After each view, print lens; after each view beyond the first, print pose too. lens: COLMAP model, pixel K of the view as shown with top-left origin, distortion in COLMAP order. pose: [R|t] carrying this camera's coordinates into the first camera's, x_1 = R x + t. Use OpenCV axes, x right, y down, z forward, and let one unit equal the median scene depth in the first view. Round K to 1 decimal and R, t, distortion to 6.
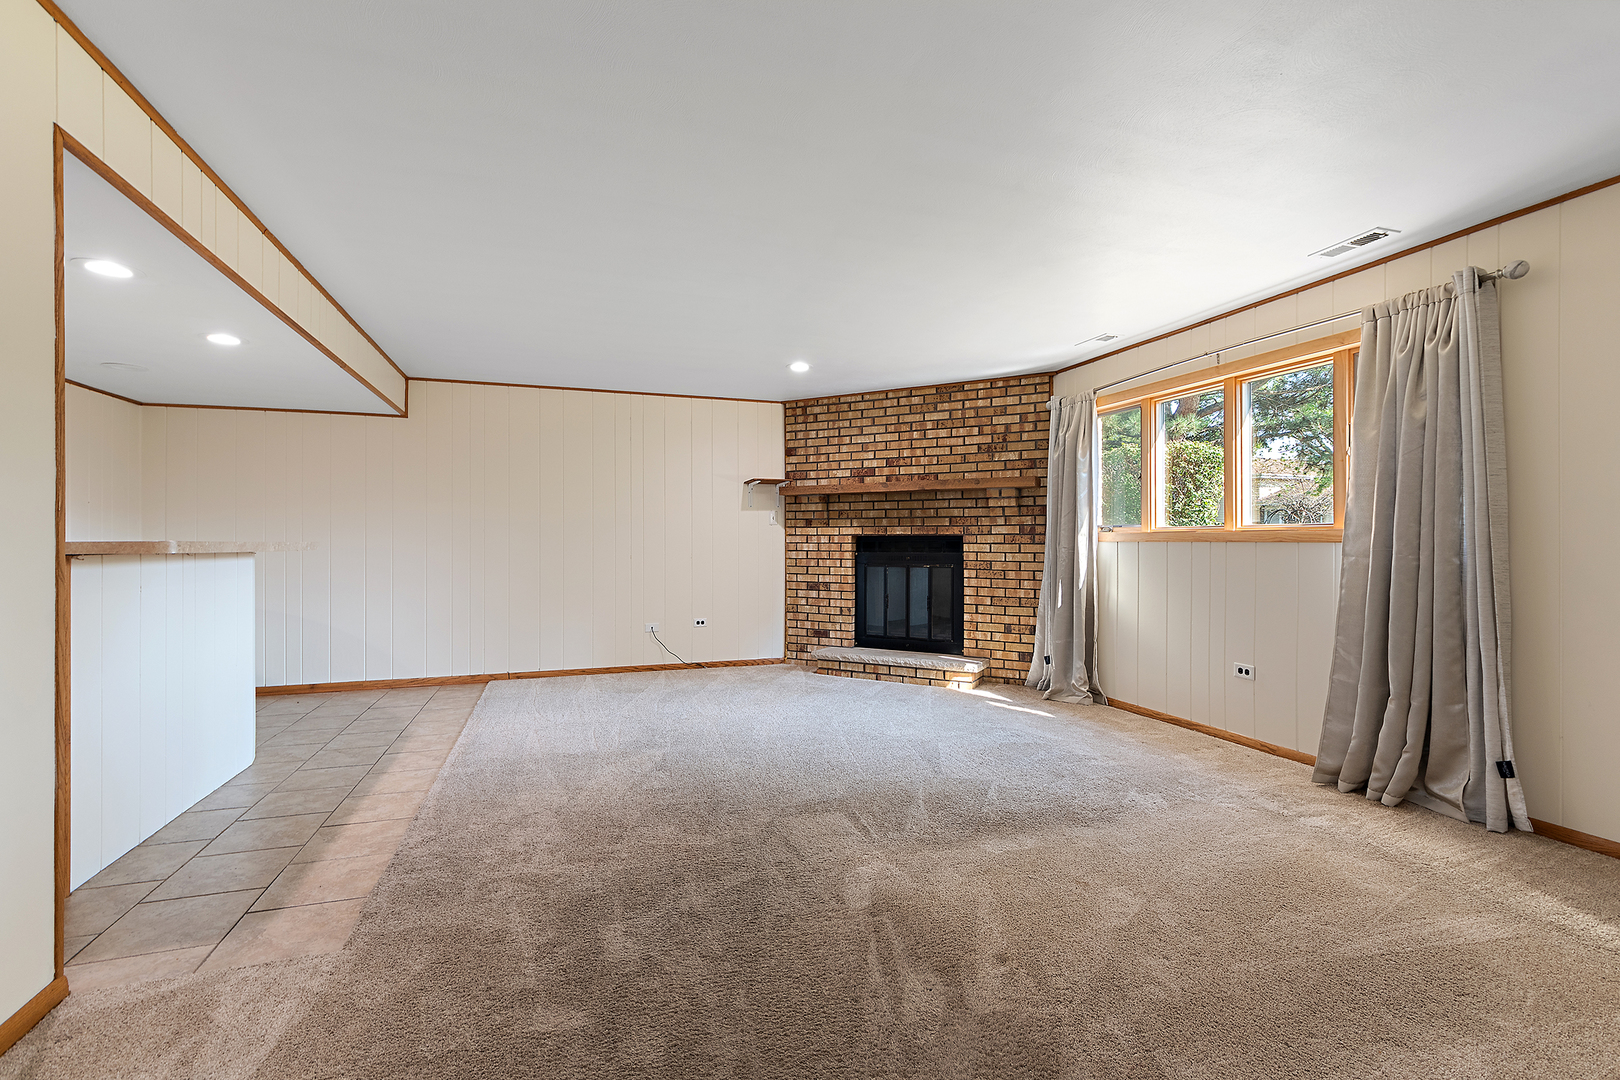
lens RADIAL K [[728.7, 0, 796.8], [0, 728.7, 539.6], [0, 0, 1]] dist [0.004999, -0.002210]
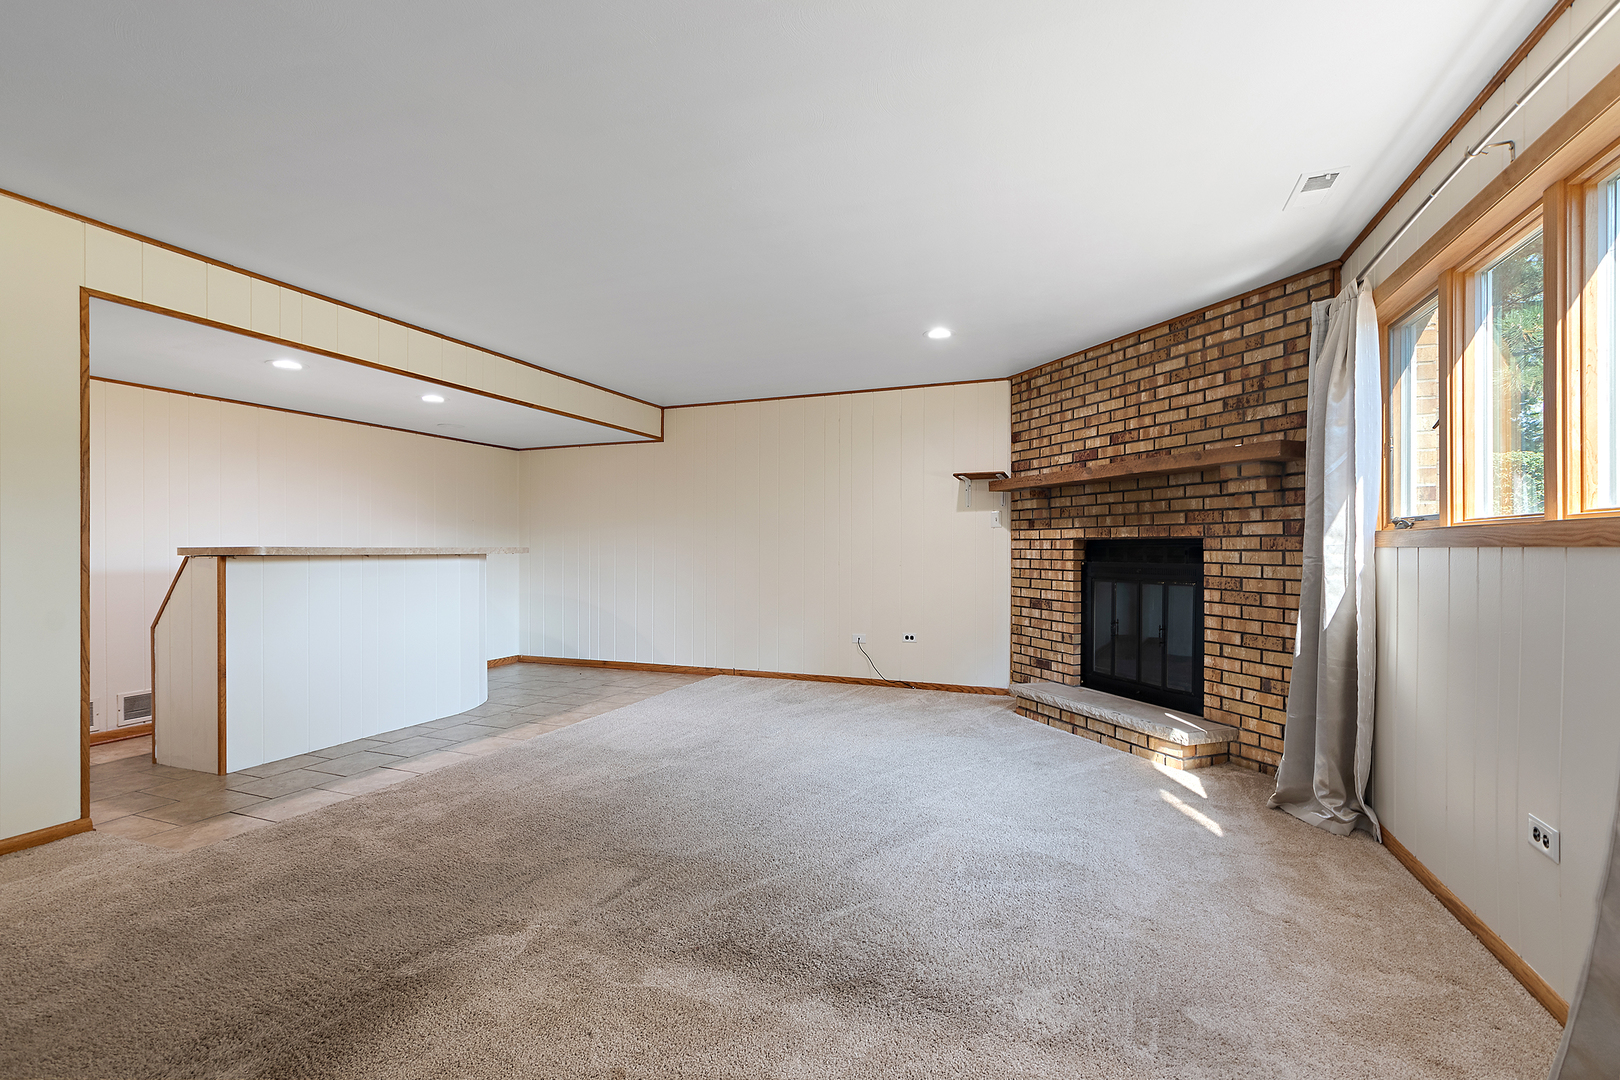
lens RADIAL K [[728.7, 0, 799.2], [0, 728.7, 546.4], [0, 0, 1]] dist [0.004999, -0.002210]
pose [[0.760208, -0.001108, -0.649678, 0.381106], [0.000891, 0.999999, -0.000662, 0.002015], [0.649679, -0.000076, 0.760209, 0.250538]]
